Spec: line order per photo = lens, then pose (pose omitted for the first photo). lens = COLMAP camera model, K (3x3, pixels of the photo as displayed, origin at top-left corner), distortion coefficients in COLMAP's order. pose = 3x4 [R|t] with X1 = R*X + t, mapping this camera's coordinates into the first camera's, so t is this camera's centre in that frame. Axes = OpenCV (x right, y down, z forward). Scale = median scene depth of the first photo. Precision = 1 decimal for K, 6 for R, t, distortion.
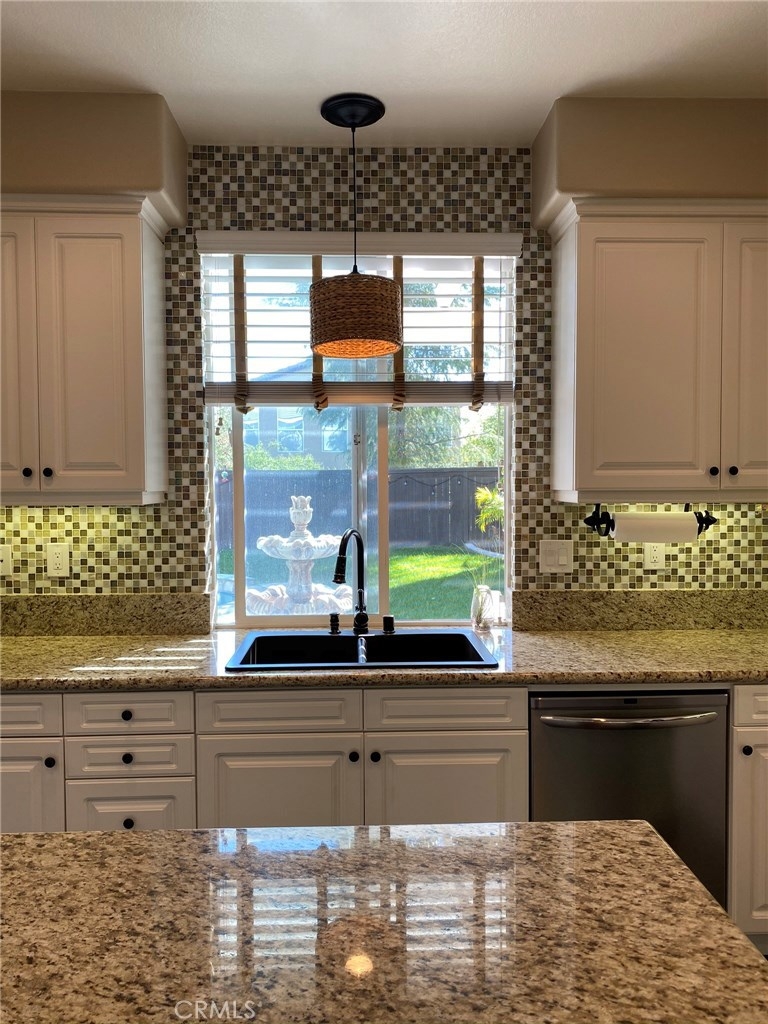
lens RADIAL K [[774.6, 0, 379.7], [0, 774.6, 511.6], [0, 0, 1]] dist [0.056925, -0.130476]
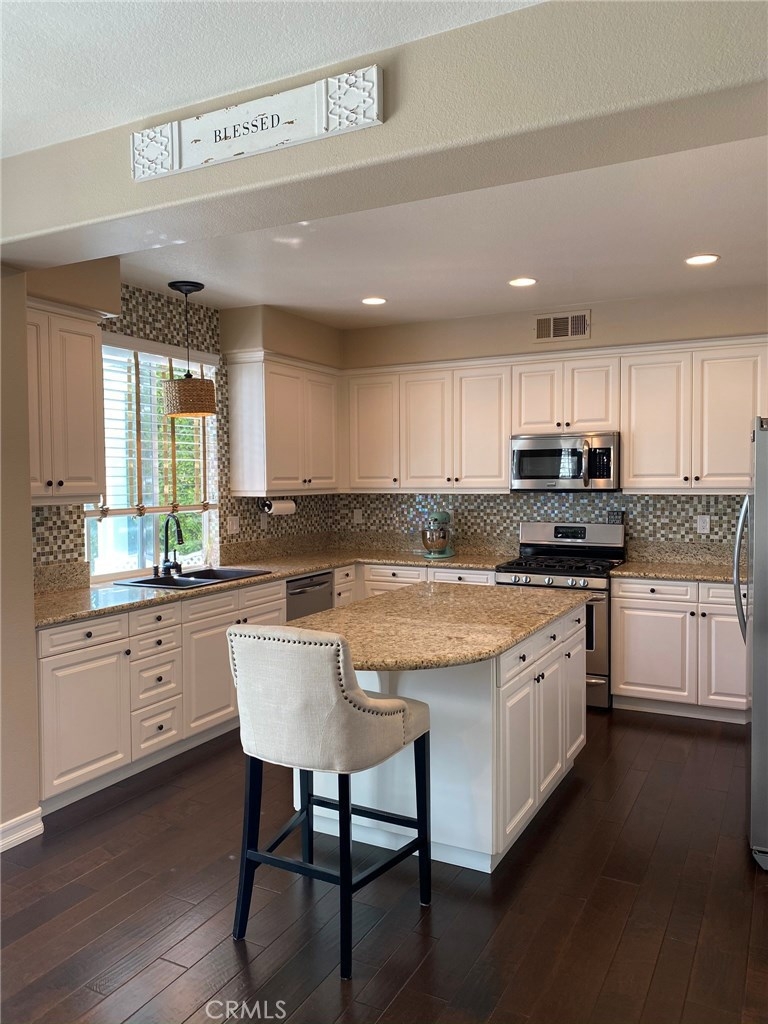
lens RADIAL K [[769.6, 0, 384.2], [0, 769.6, 510.8], [0, 0, 1]] dist [0.174564, -0.514651]
pose [[0.494012, -0.037041, 0.868666, -1.272182], [0.037857, 0.999061, 0.021072, -0.004166], [-0.868630, 0.022475, 0.494950, -0.276080]]
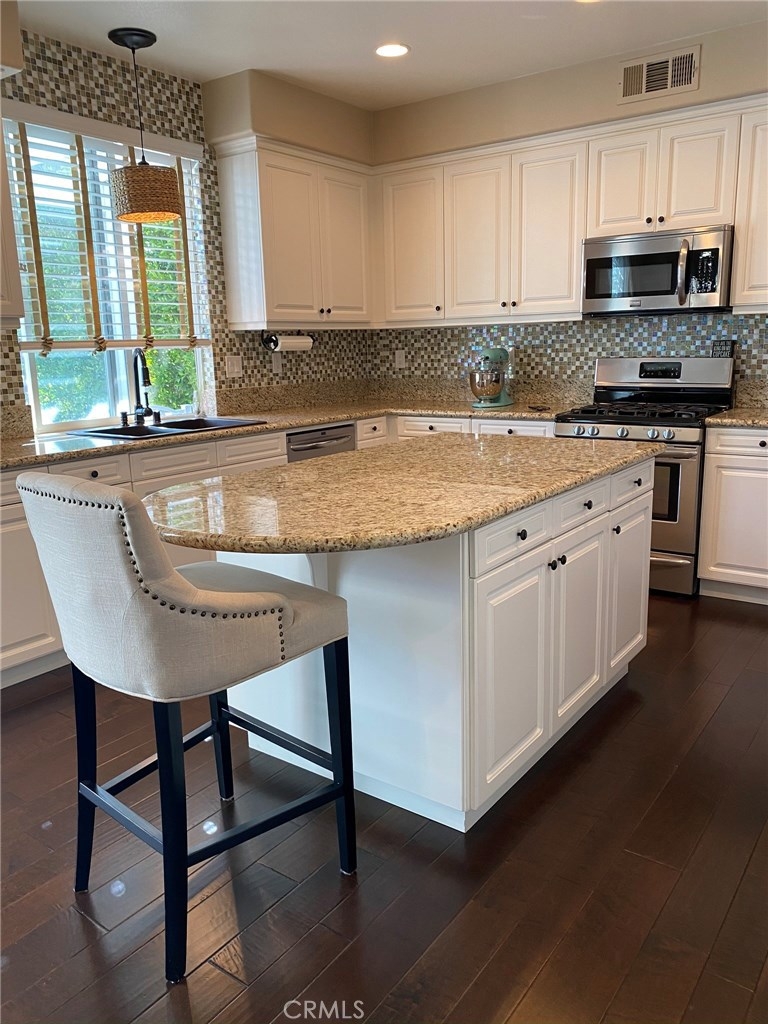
lens RADIAL K [[781.7, 0, 383.7], [0, 781.7, 509.3], [0, 0, 1]] dist [0.027113, -0.029352]
pose [[0.618863, -0.174971, 0.765763, -0.871369], [0.052065, 0.981869, 0.182272, 0.069537], [-0.783771, -0.072932, 0.616752, -0.246841]]
